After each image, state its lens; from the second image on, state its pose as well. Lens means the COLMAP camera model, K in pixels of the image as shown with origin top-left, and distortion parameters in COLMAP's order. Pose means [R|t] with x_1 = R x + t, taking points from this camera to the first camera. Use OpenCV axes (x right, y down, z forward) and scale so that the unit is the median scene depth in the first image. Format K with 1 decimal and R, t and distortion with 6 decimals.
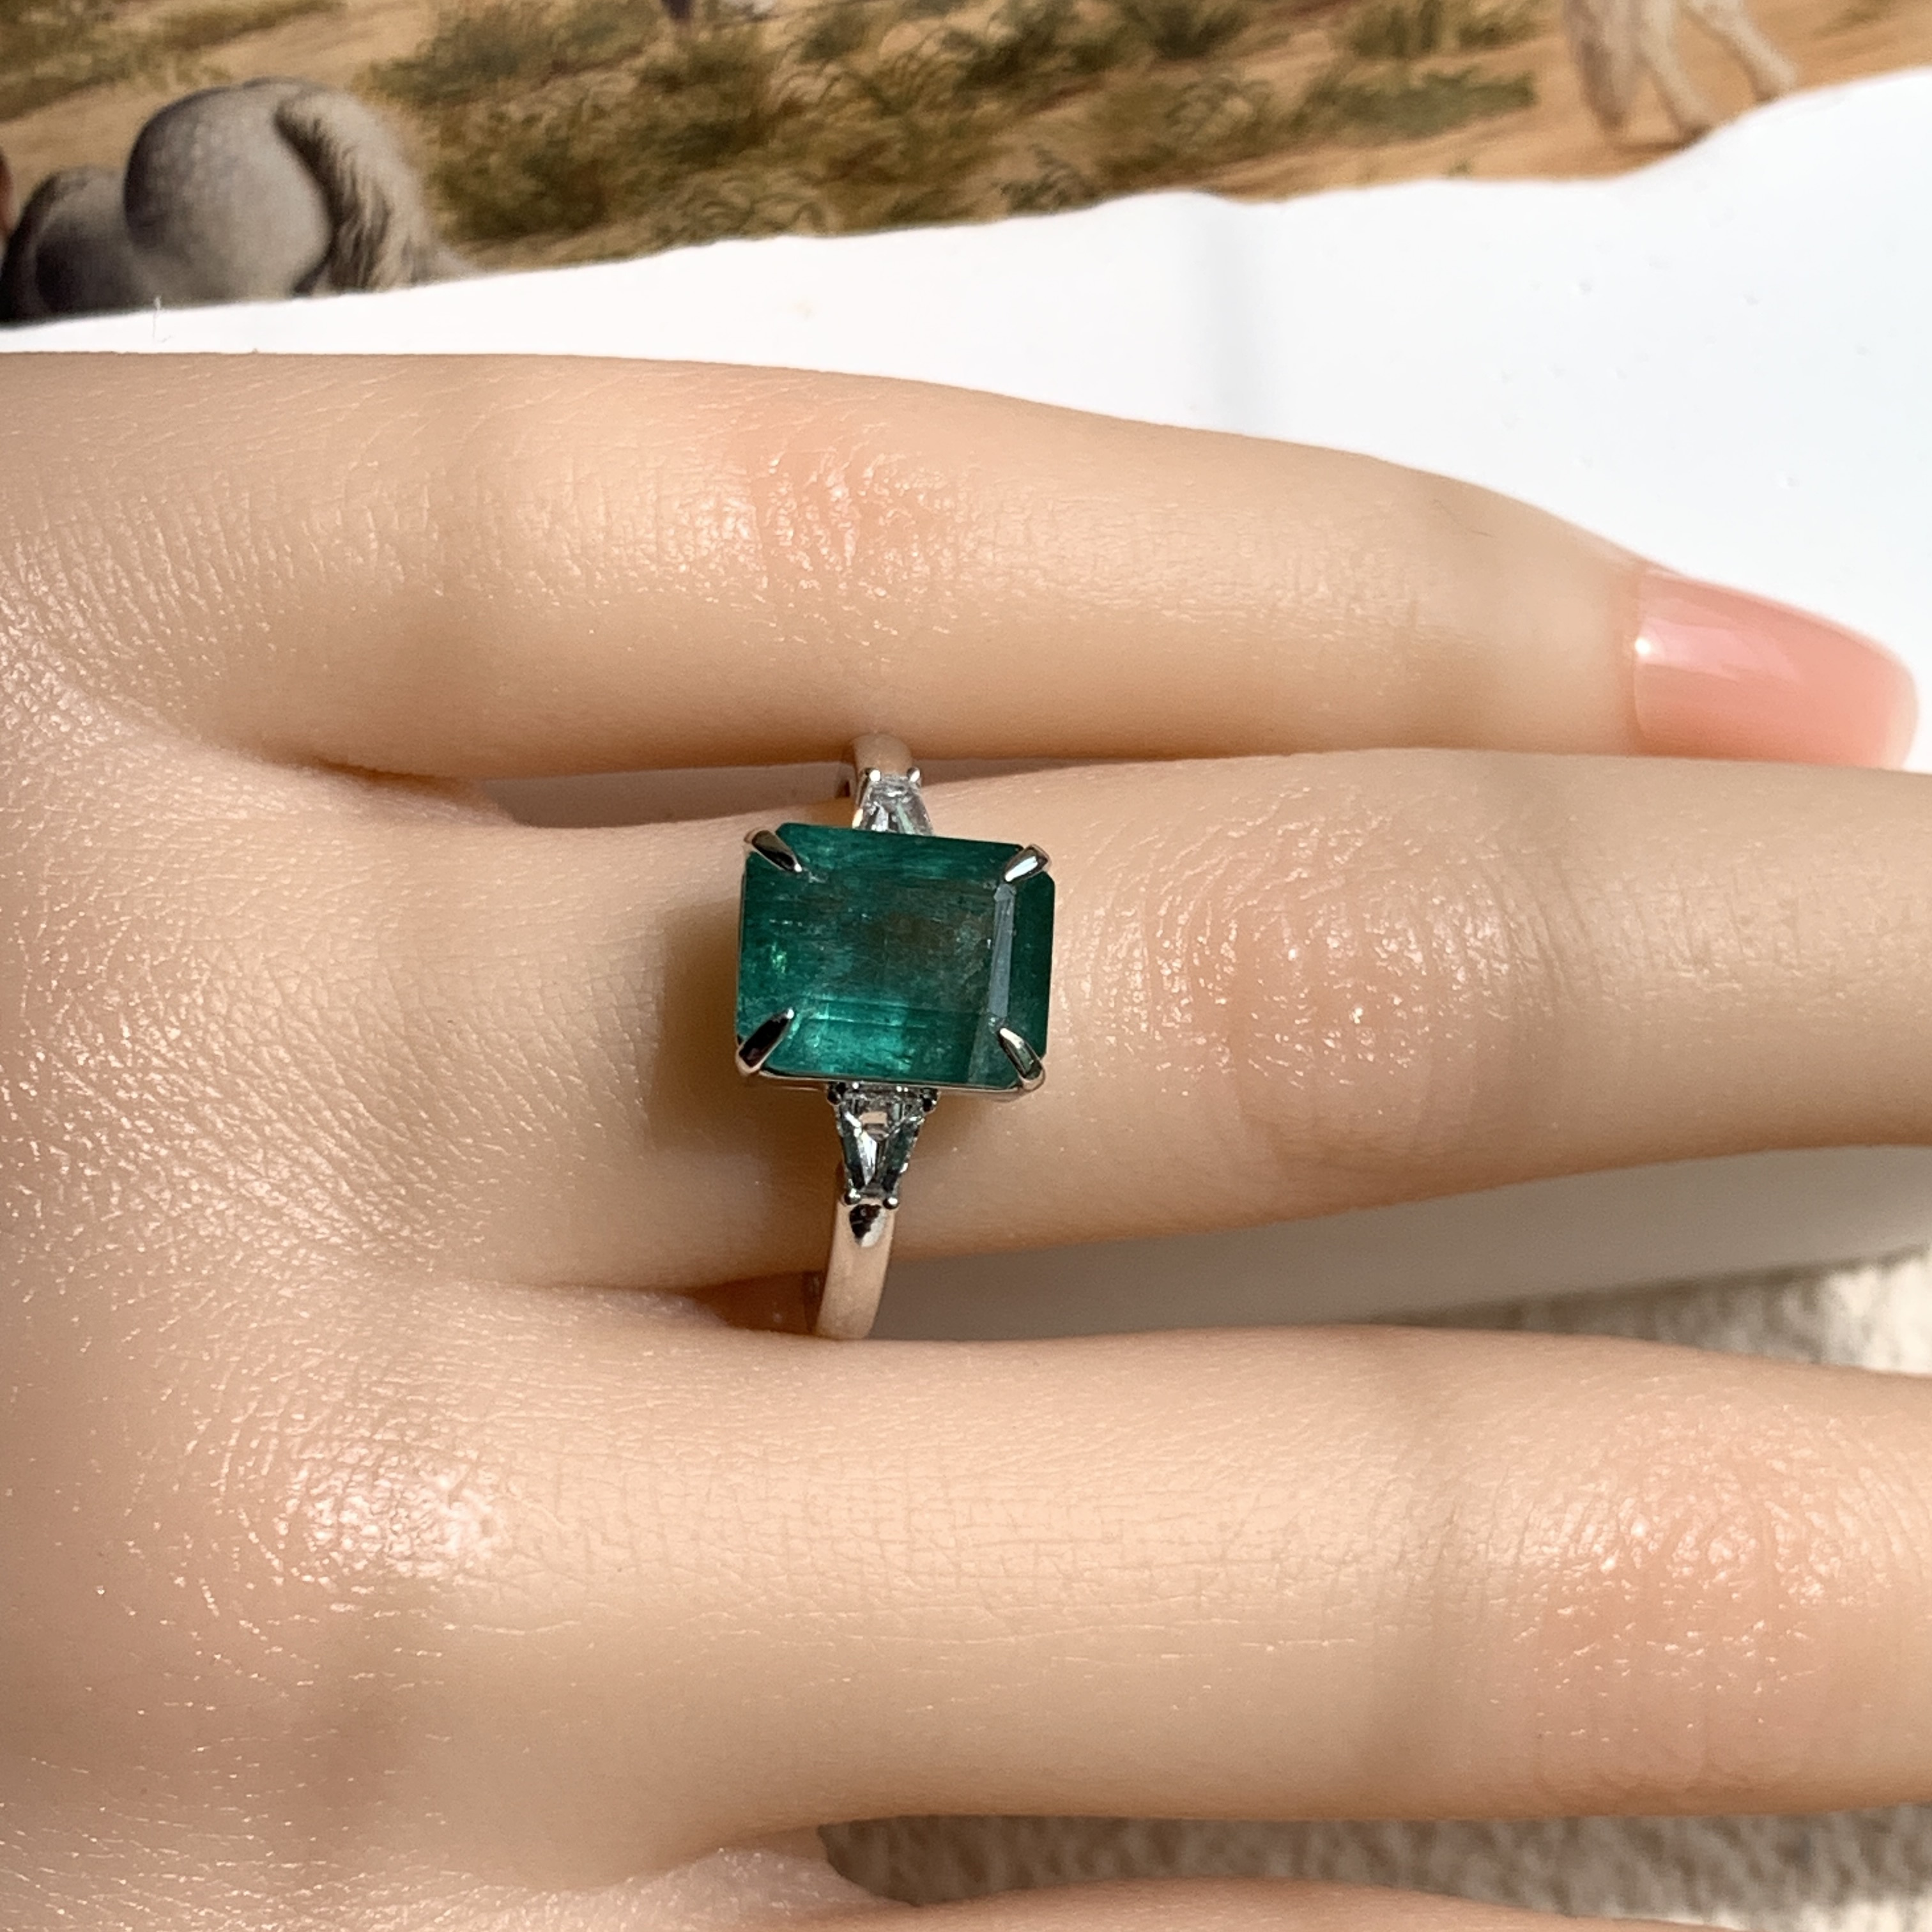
lens RADIAL K [[4145.4, 0, 973.3], [0, 4145.4, 1014.4], [0, 0, 1]] dist [0.070451, 0.000000]
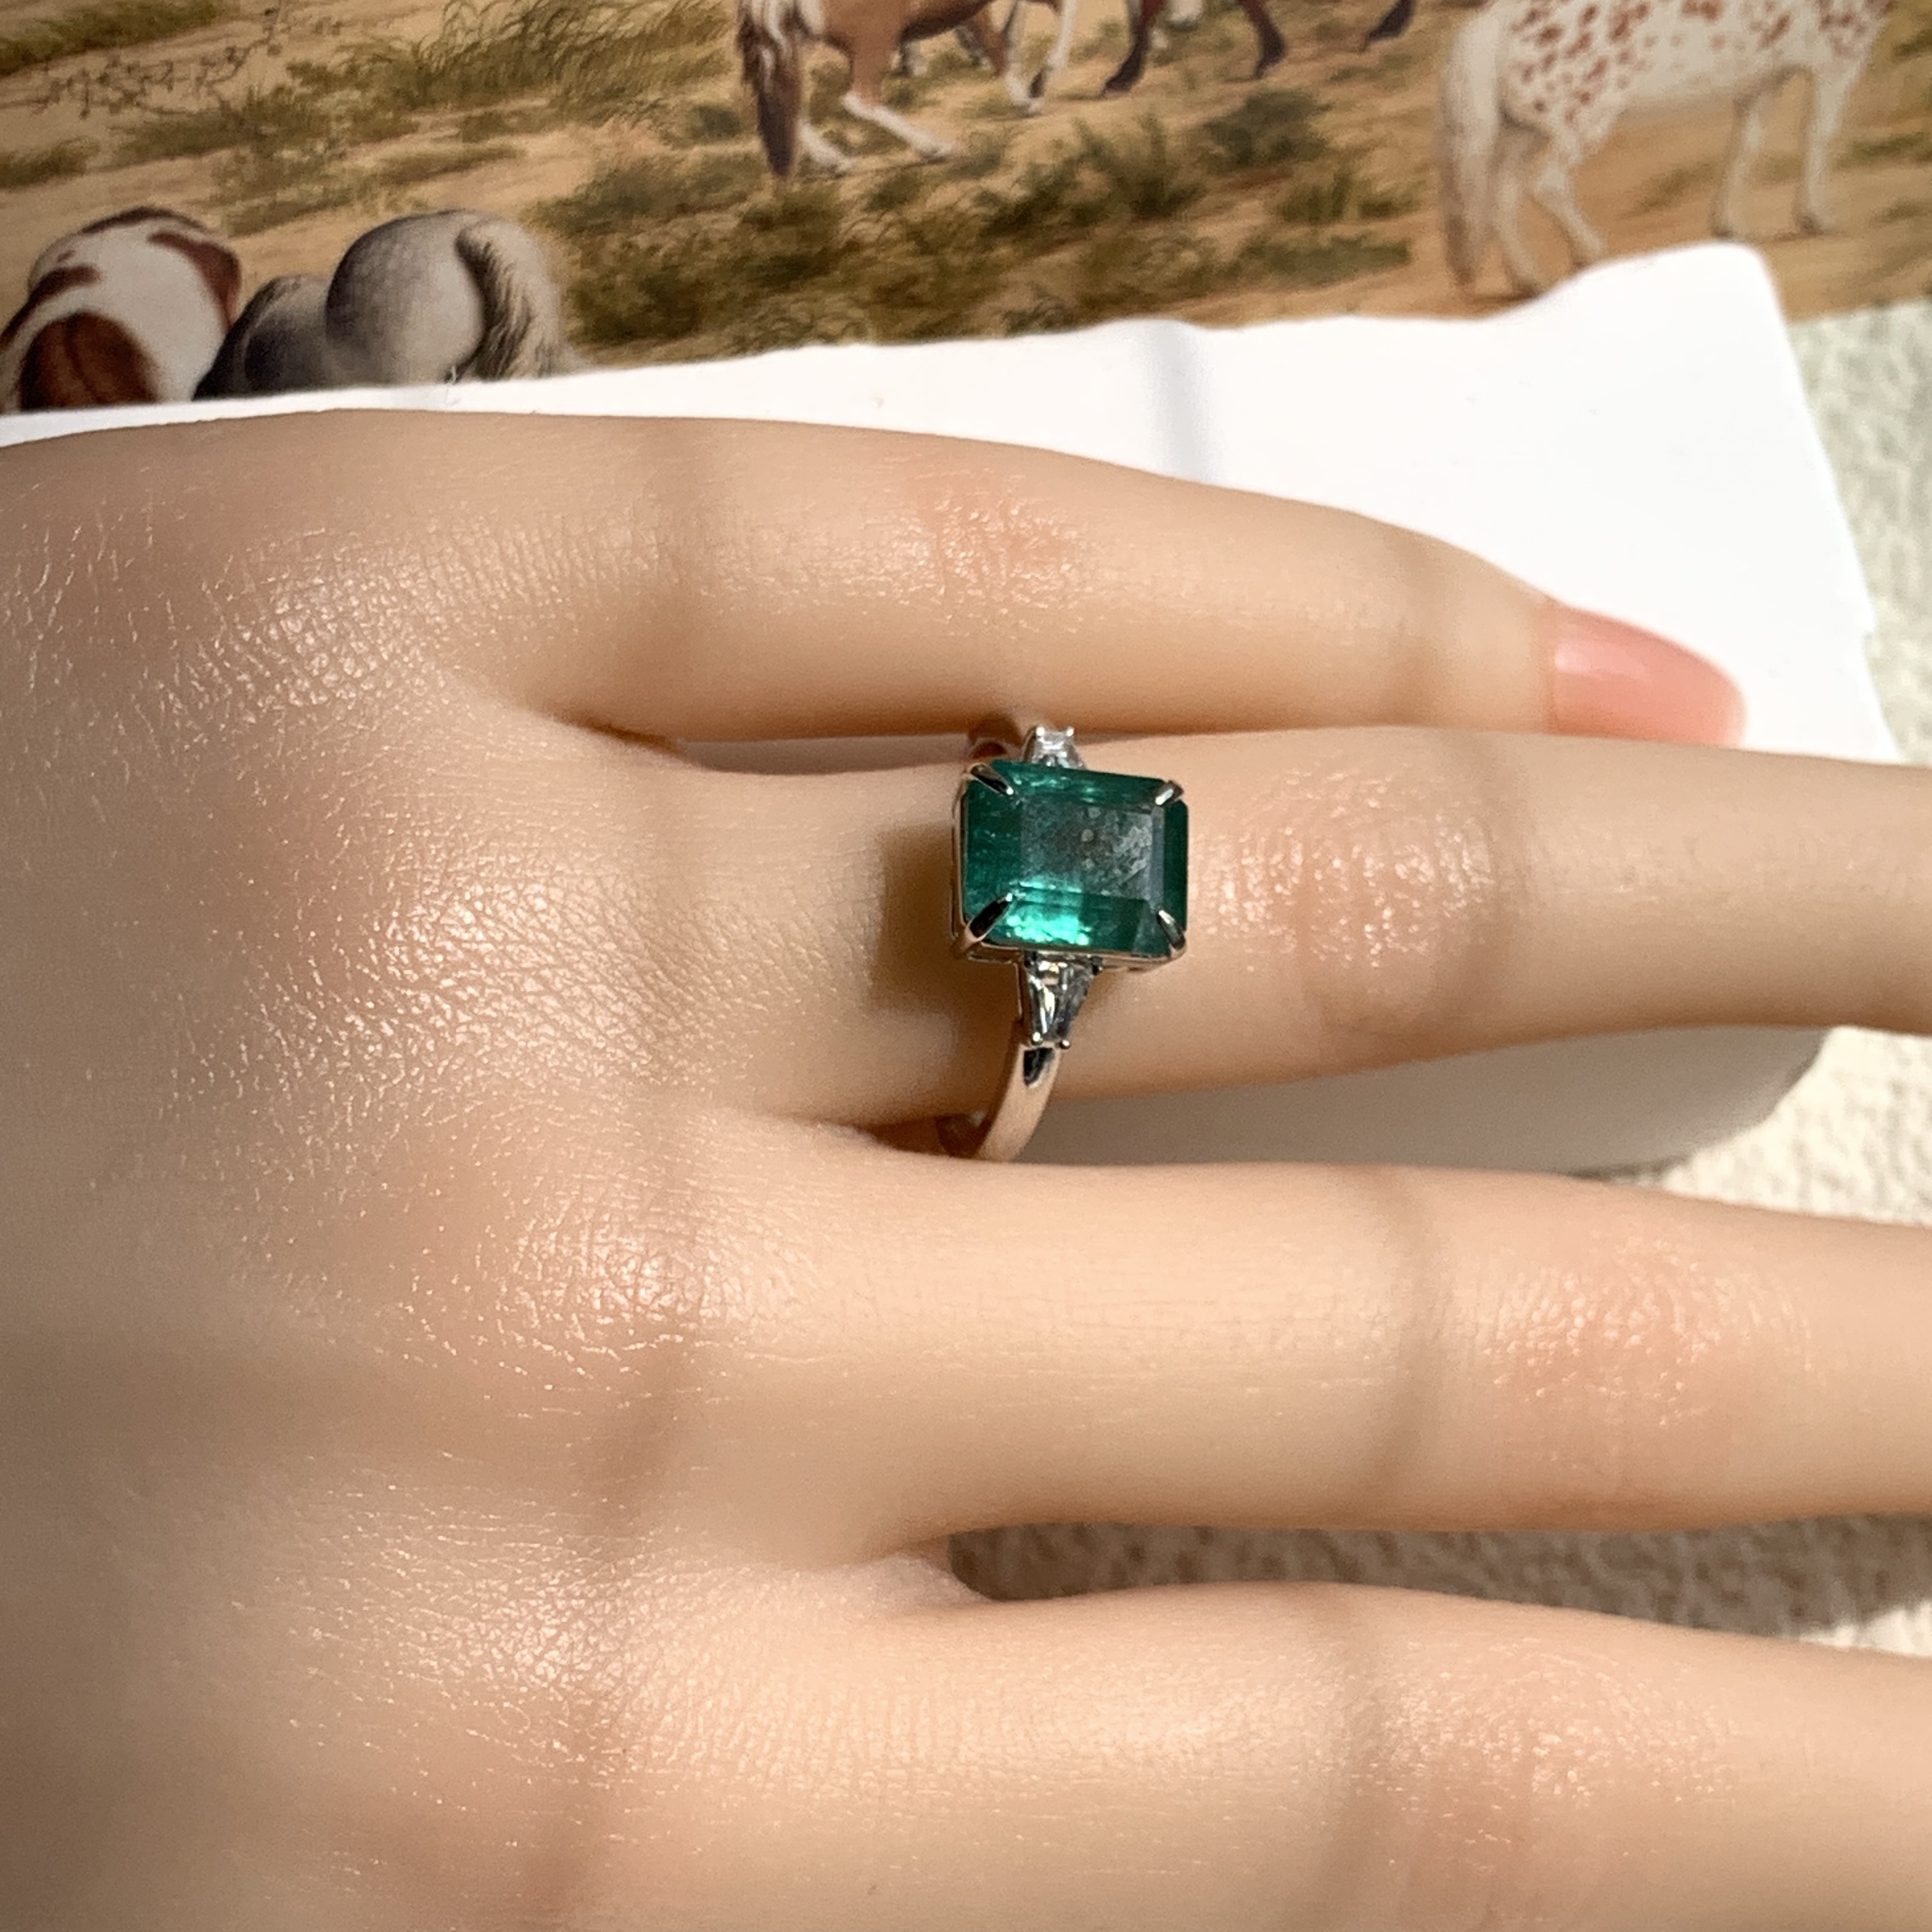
lens RADIAL K [[4145.4, 0, 964.8], [0, 4145.4, 982.5], [0, 0, 1]] dist [0.070451, 0.000000]
pose [[0.989627, 0.007479, 0.143465, -0.195249], [-0.000188, 0.998710, -0.050772, 0.074640], [-0.143659, 0.050219, 0.988352, -0.261611]]
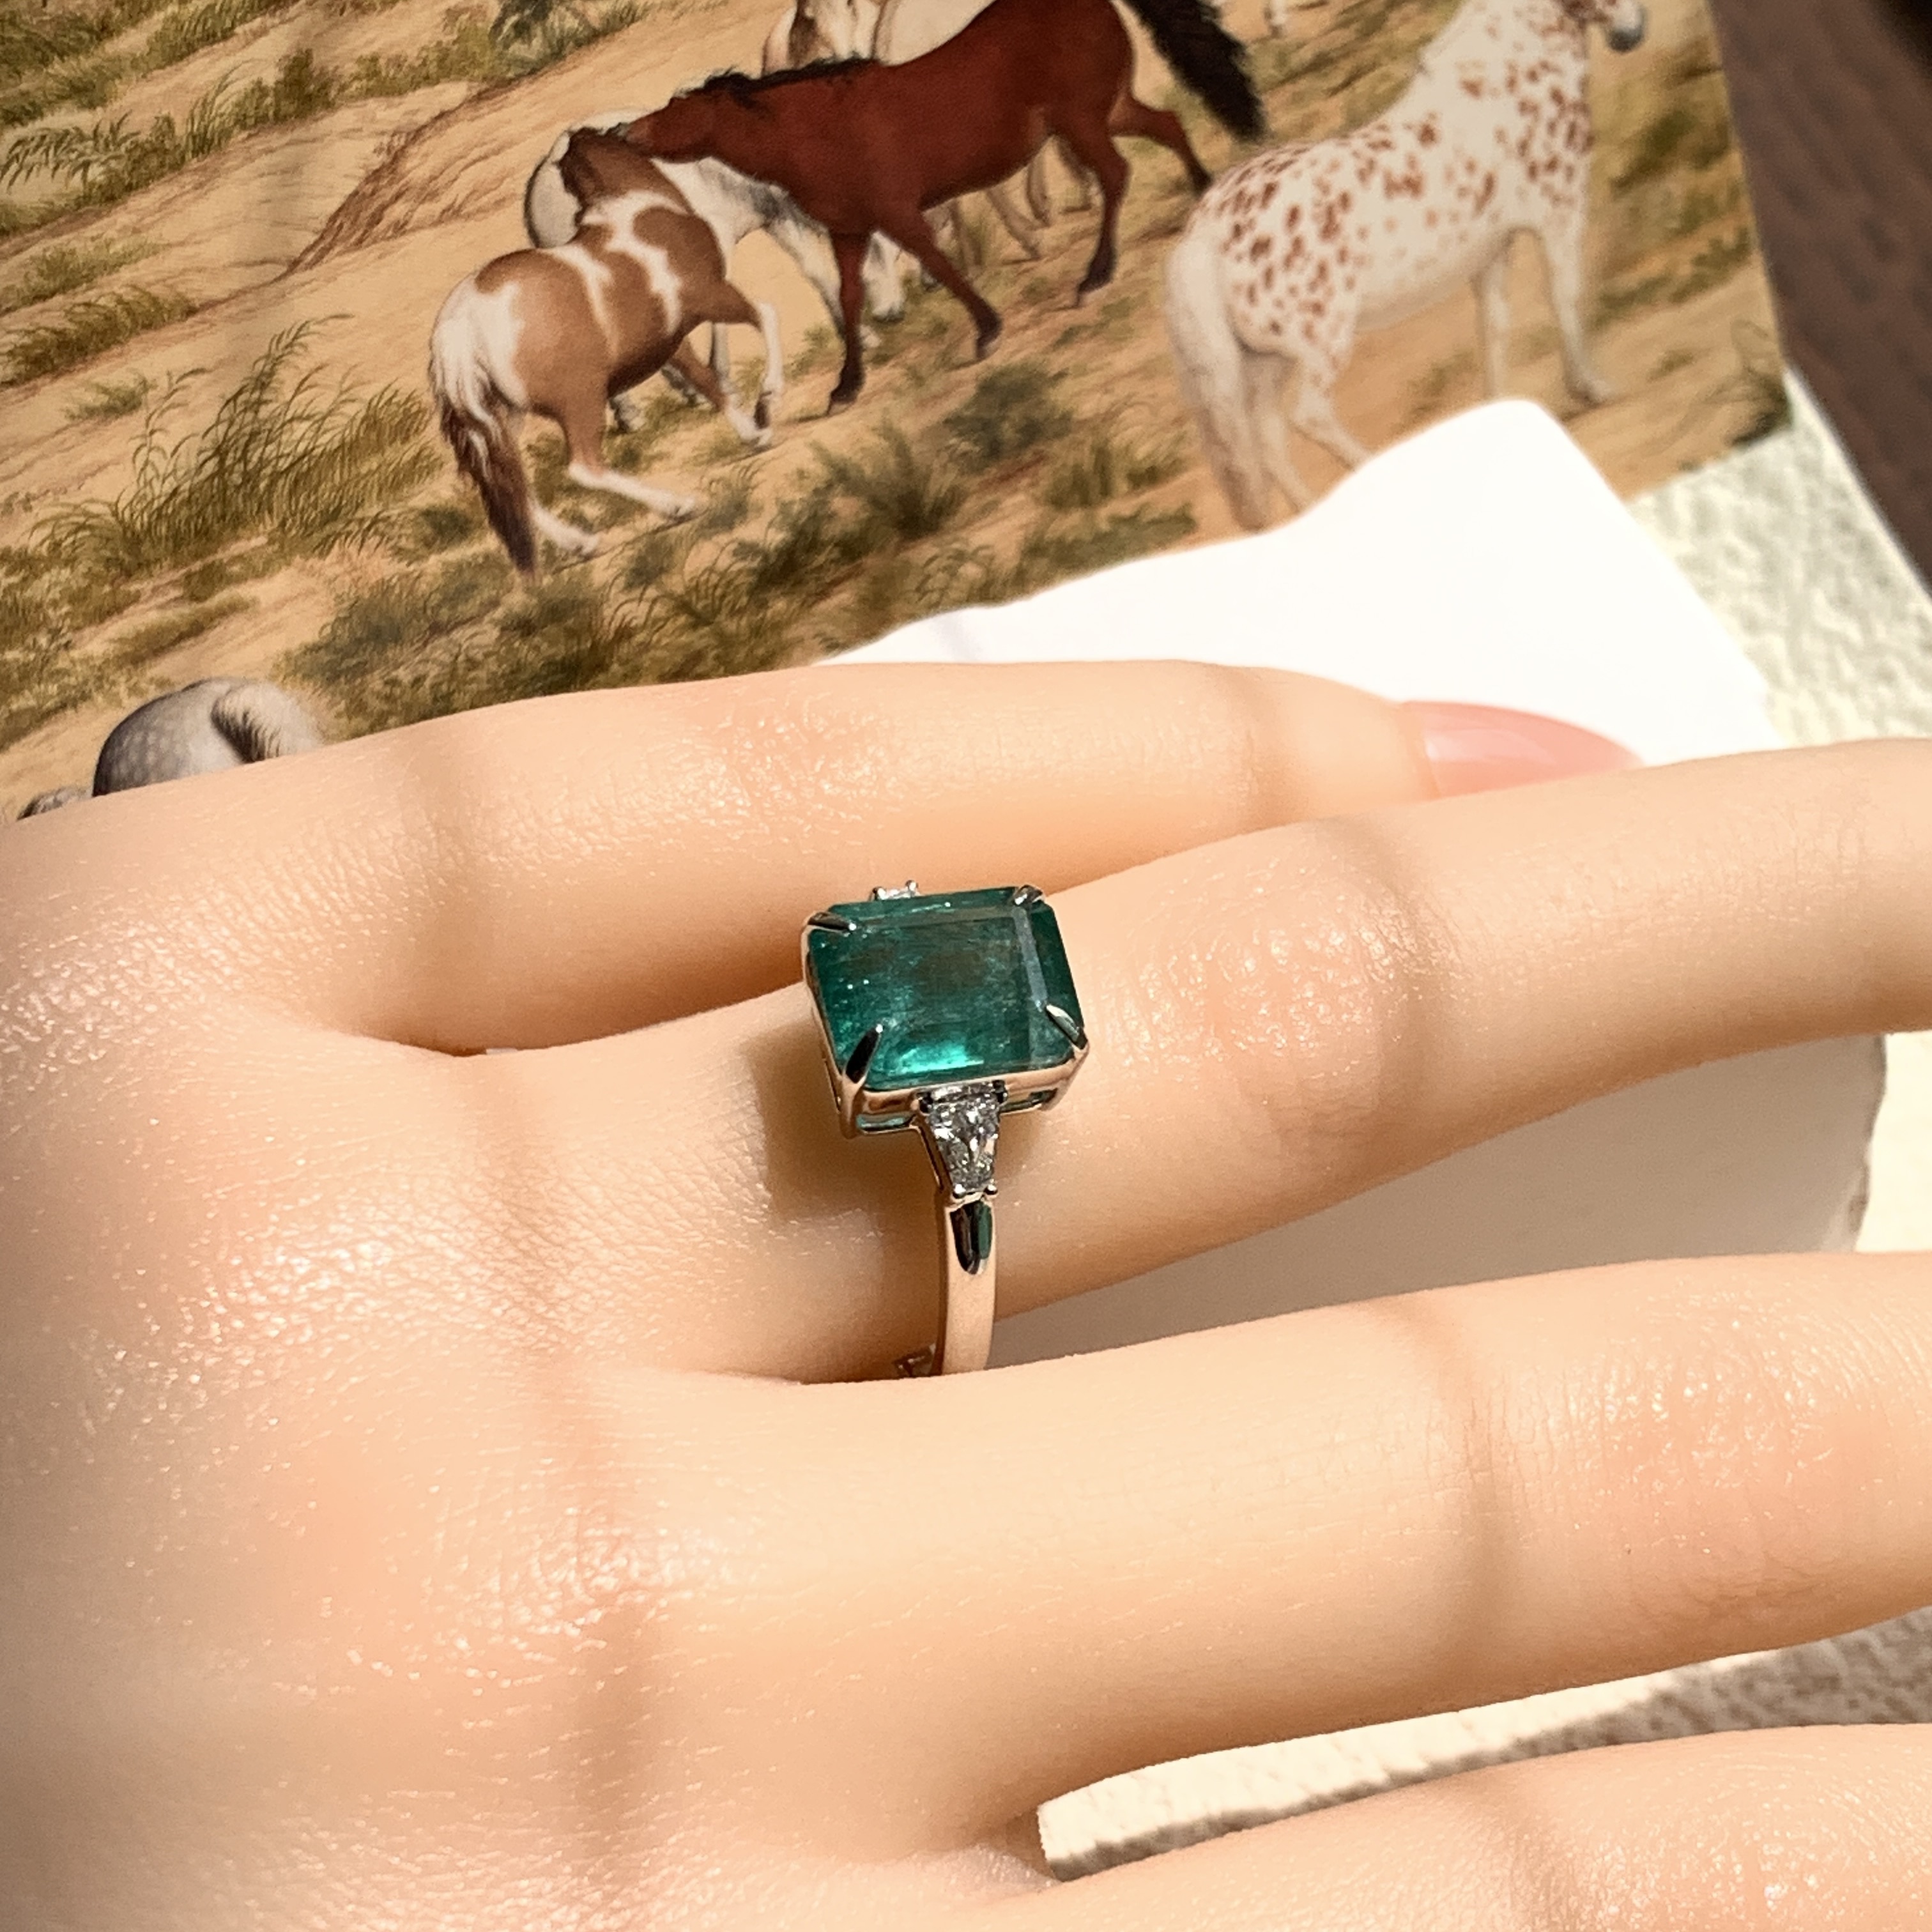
lens RADIAL K [[4145.4, 0, 1007.6], [0, 4145.4, 940.8], [0, 0, 1]] dist [0.070451, 0.000000]
pose [[0.962808, -0.215594, 0.162848, -0.156522], [0.258246, 0.911516, -0.320074, 0.290918], [-0.079432, 0.350225, 0.933292, -0.120482]]
